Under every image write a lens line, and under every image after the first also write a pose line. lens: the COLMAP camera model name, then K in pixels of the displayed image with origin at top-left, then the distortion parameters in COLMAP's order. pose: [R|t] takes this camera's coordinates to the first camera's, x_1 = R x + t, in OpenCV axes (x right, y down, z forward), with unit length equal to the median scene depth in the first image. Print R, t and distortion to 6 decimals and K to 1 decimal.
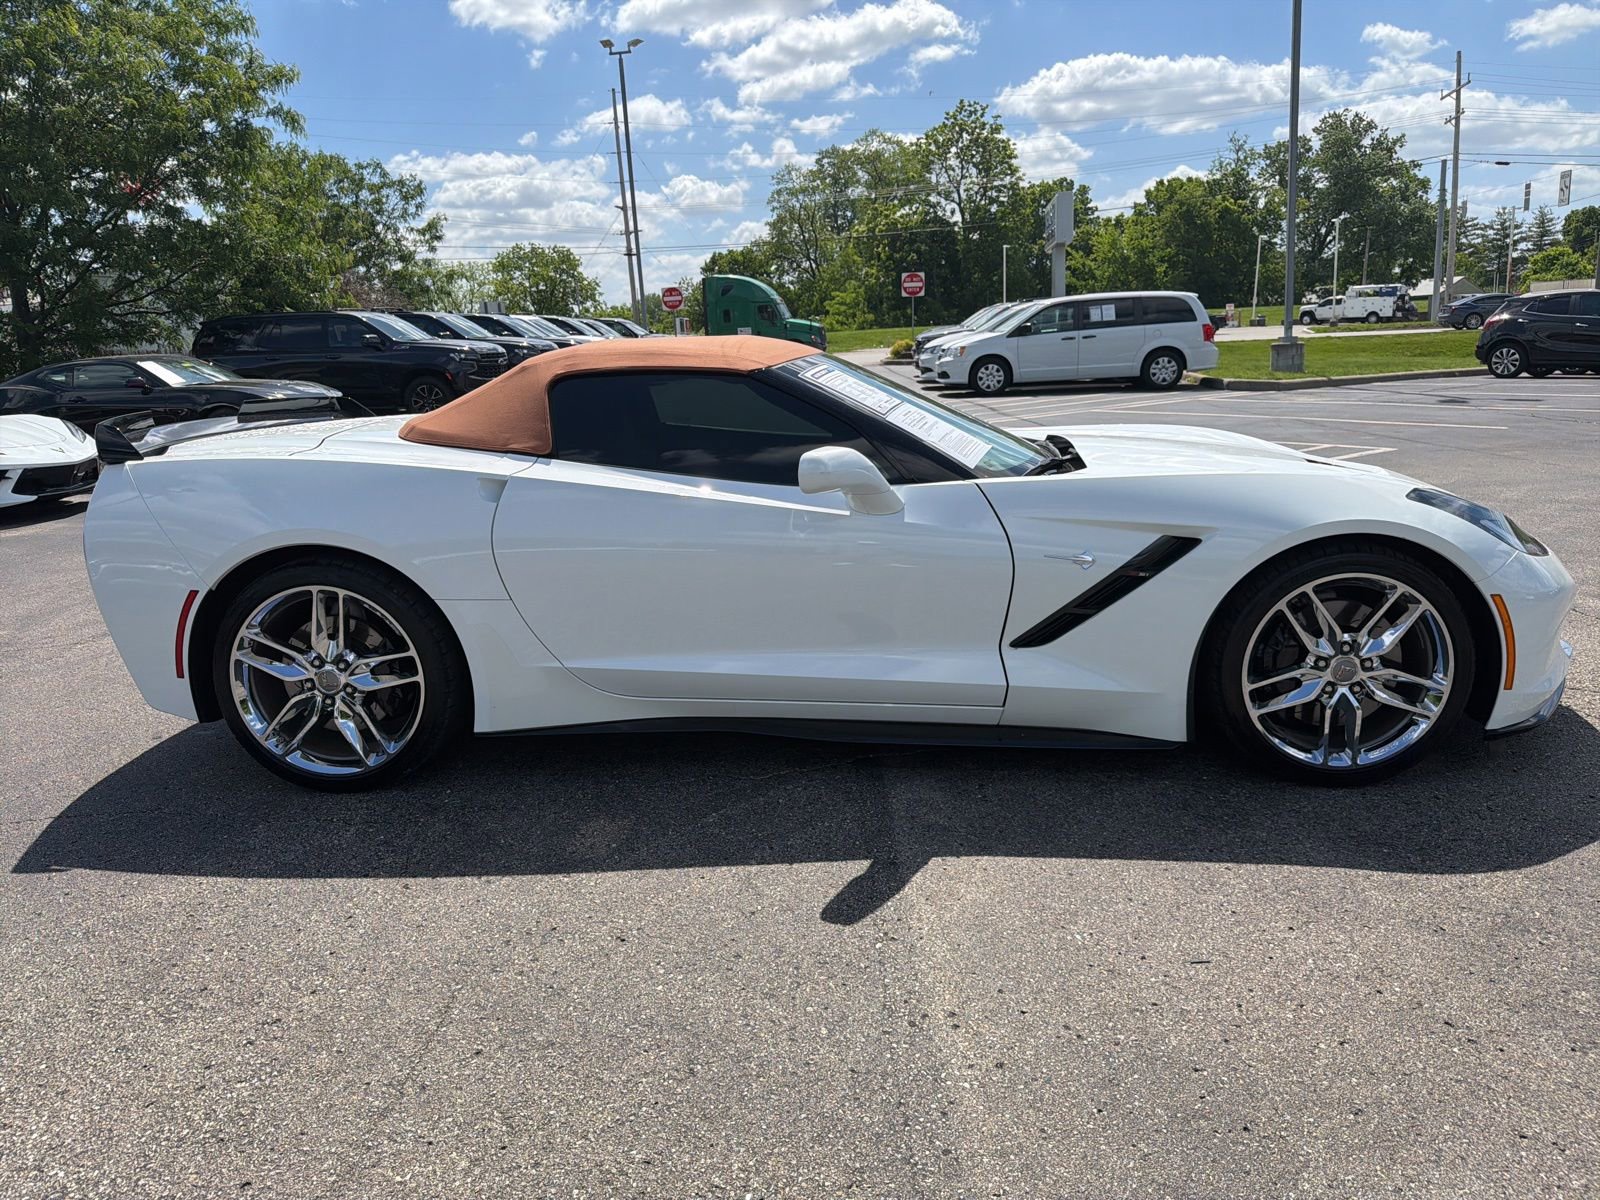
lens RADIAL K [[1130.1, 0, 815.1], [0, 1130.1, 595.3], [0, 0, 1]] dist [0.011600, -0.020651]
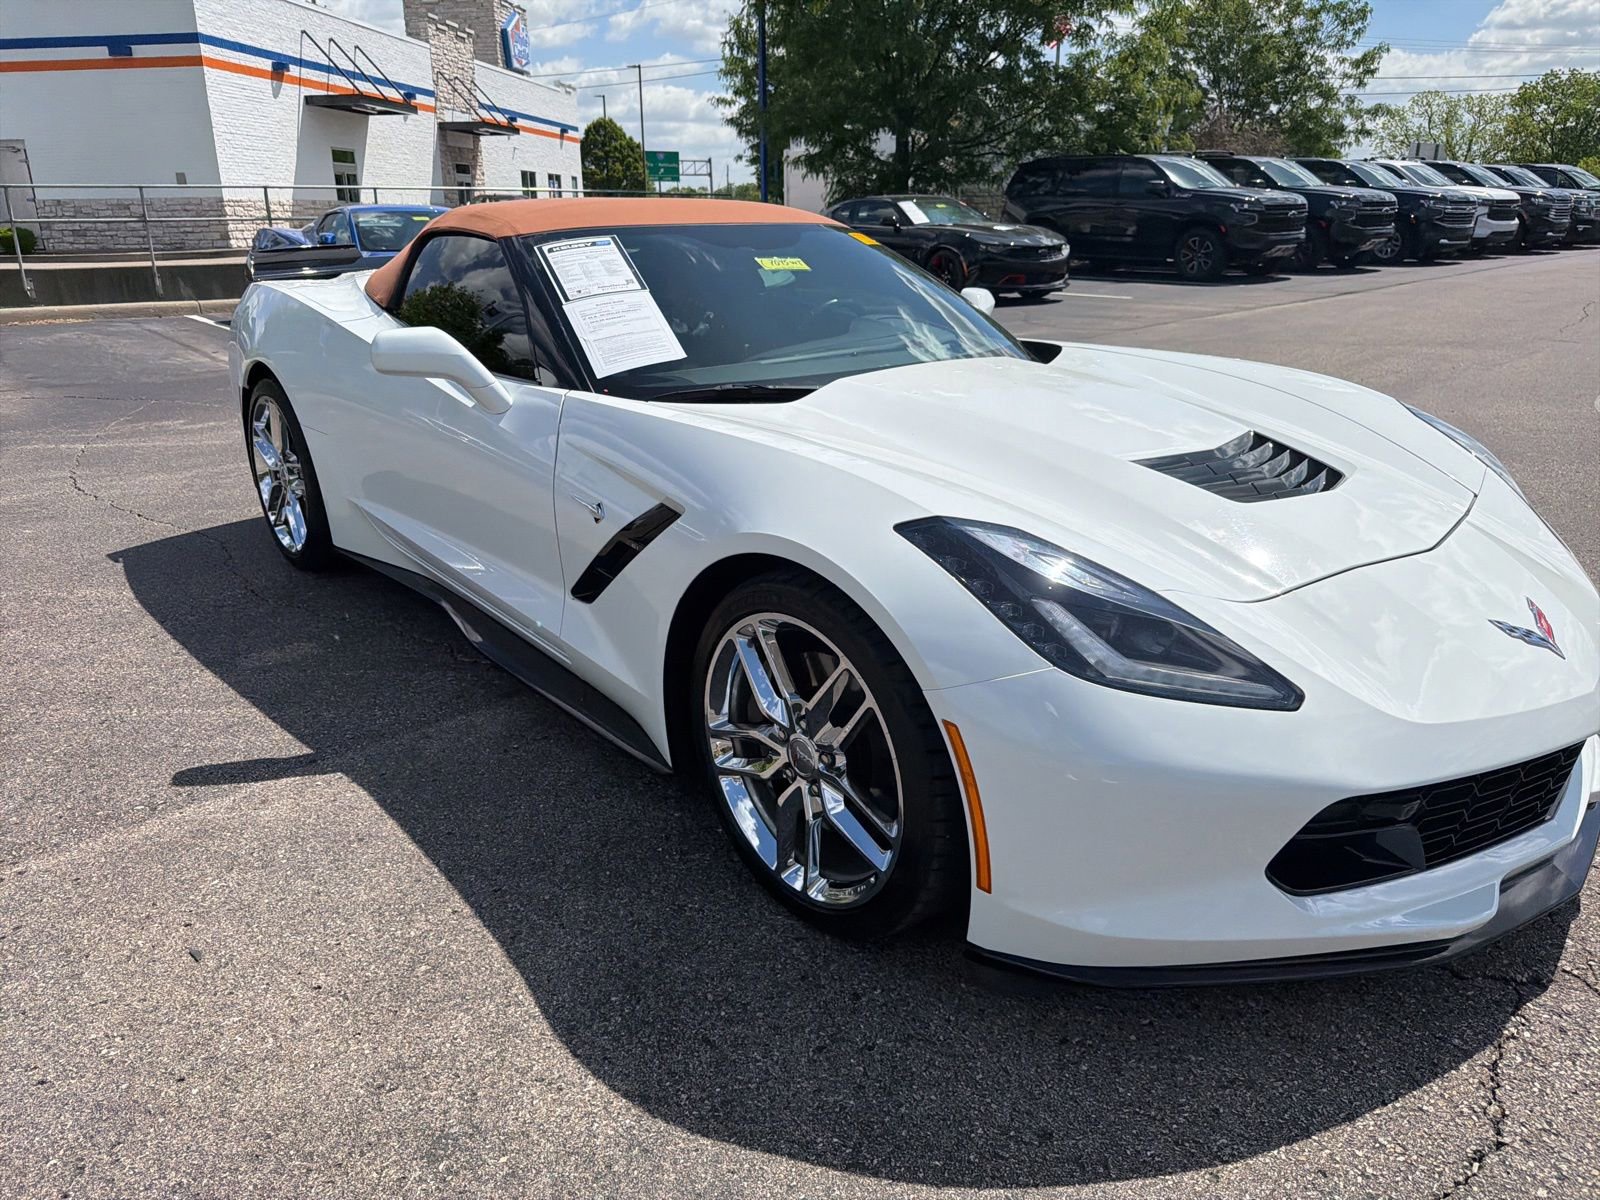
lens RADIAL K [[1130.1, 0, 774.8], [0, 1130.1, 597.6], [0, 0, 1]] dist [0.011600, -0.020651]
pose [[0.693744, 0.272223, -0.666794, 0.122802], [-0.183836, 0.962080, 0.201509, -0.022045], [0.696365, -0.017215, 0.717482, 0.071579]]
